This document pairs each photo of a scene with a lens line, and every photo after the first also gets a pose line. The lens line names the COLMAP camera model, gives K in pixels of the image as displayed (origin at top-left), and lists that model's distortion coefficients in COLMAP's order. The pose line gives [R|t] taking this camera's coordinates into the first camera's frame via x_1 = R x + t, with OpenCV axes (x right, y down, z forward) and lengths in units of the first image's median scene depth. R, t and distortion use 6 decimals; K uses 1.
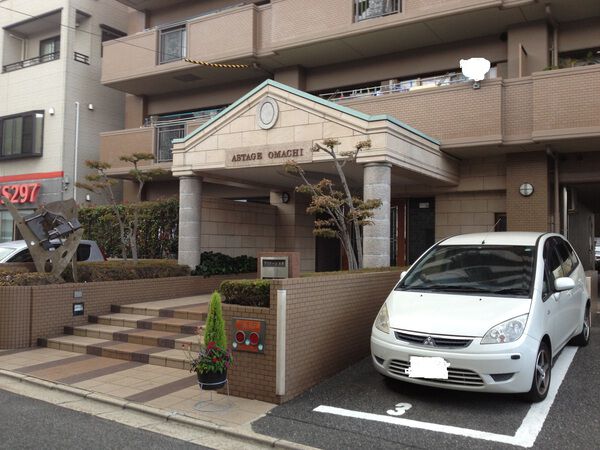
lens RADIAL K [[585.5, 0, 300.0], [0, 585.5, 225.0], [0, 0, 1]] dist [0.094239, -0.011201]
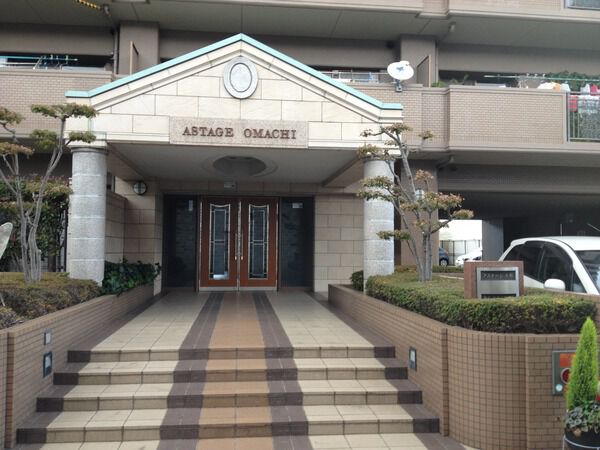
lens RADIAL K [[585.5, 0, 300.0], [0, 585.5, 225.0], [0, 0, 1]] dist [0.094239, -0.011201]
pose [[0.784694, 0.021676, 0.619504, -0.467457], [-0.020557, 0.999749, -0.008942, 0.006980], [-0.619542, -0.005718, 0.784942, 0.347381]]
